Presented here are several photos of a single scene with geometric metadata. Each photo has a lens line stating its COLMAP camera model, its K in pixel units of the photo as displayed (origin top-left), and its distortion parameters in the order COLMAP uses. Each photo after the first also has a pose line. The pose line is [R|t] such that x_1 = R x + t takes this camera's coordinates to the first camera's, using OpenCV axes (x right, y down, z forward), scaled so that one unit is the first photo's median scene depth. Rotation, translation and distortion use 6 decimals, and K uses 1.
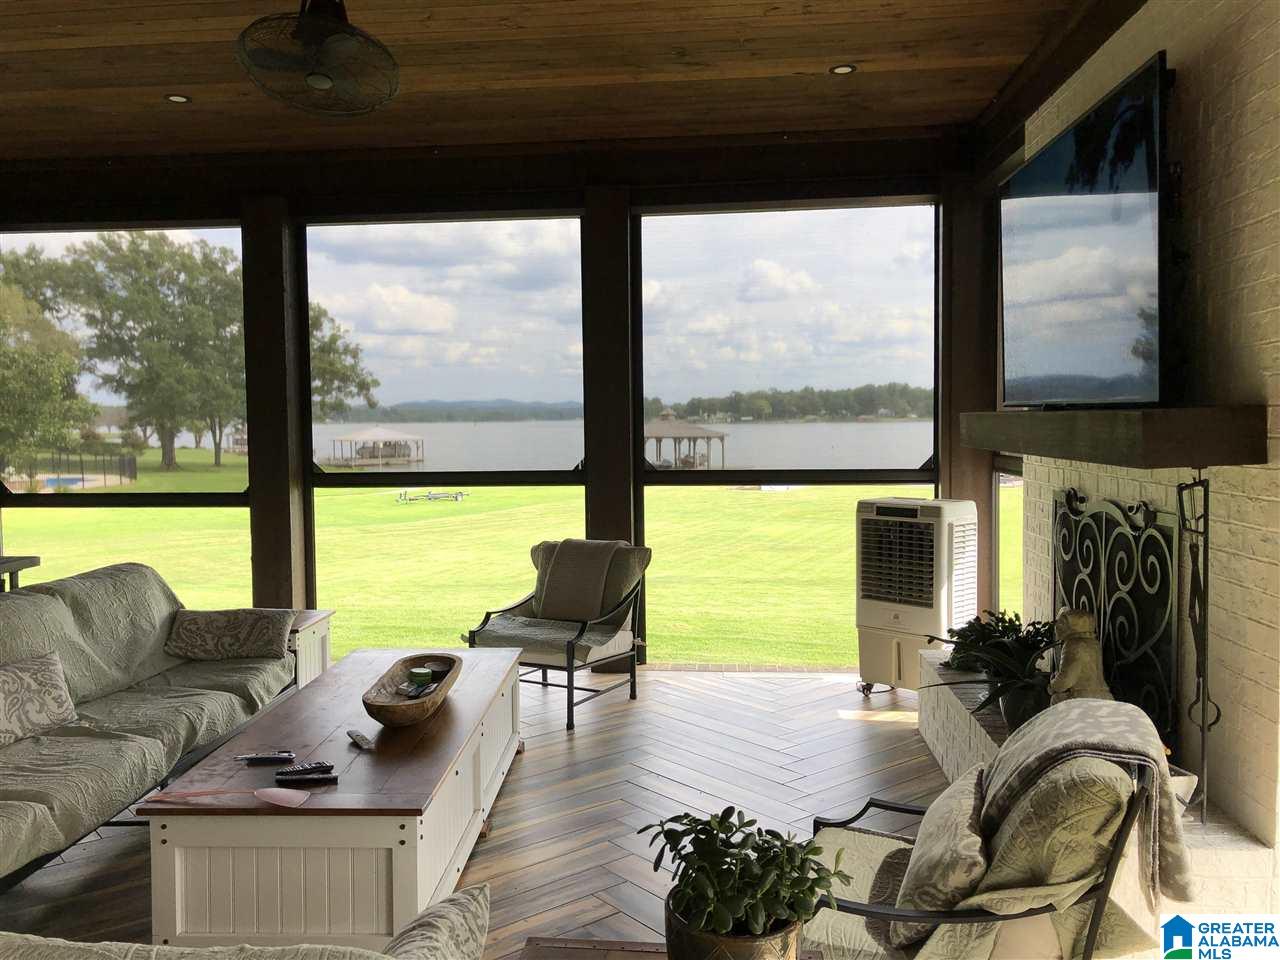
lens RADIAL K [[1053.8, 0, 636.2], [0, 1053.8, 486.4], [0, 0, 1]] dist [0.050541, -0.064997]
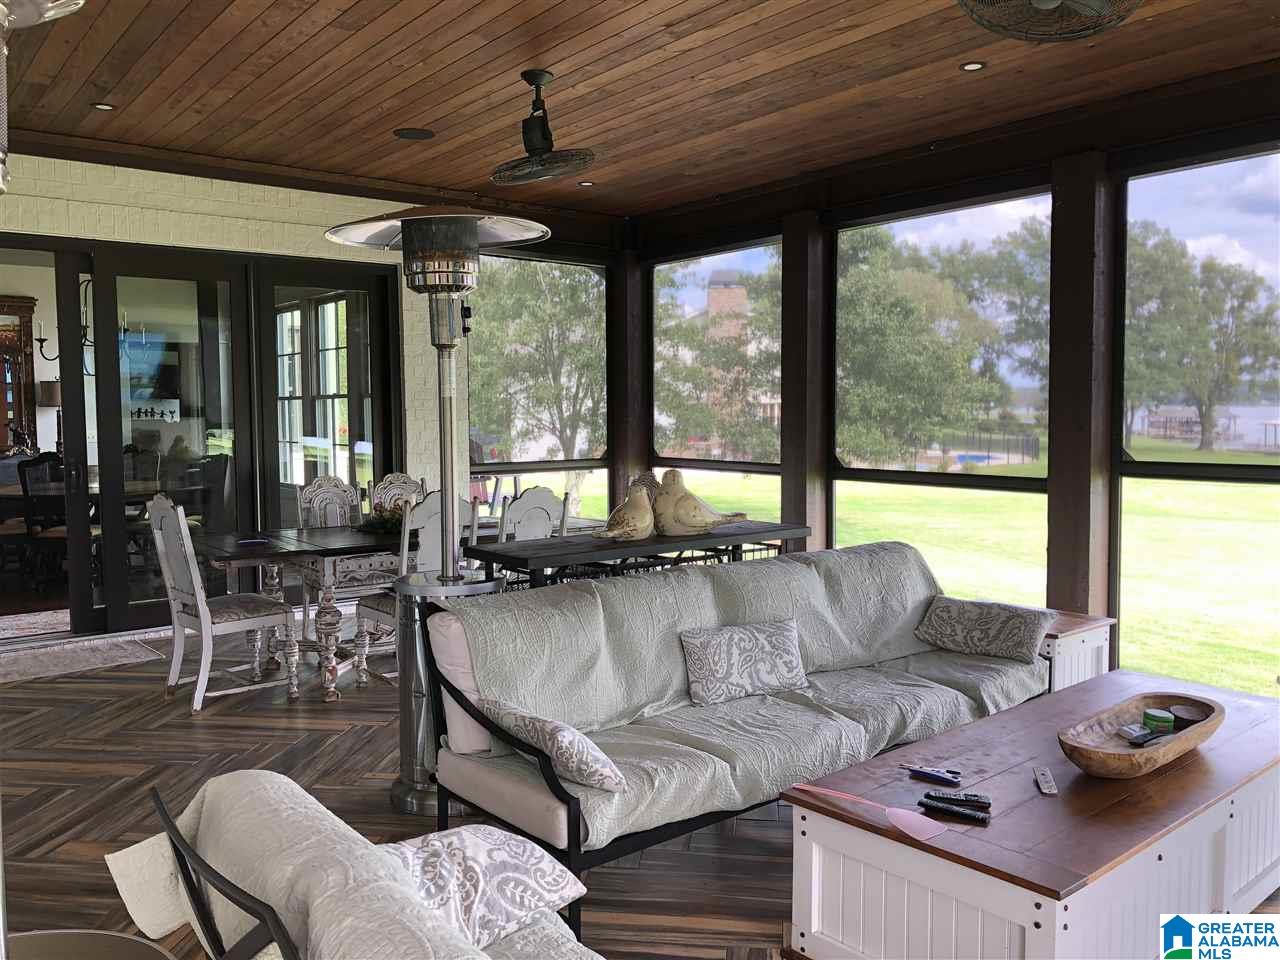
lens RADIAL K [[1053.8, 0, 637.8], [0, 1053.8, 470.7], [0, 0, 1]] dist [0.050541, -0.064997]
pose [[0.683762, 0.050791, -0.727935, 0.082997], [-0.049012, 0.998519, 0.023634, -0.007129], [0.728057, 0.019517, 0.685238, 0.129675]]
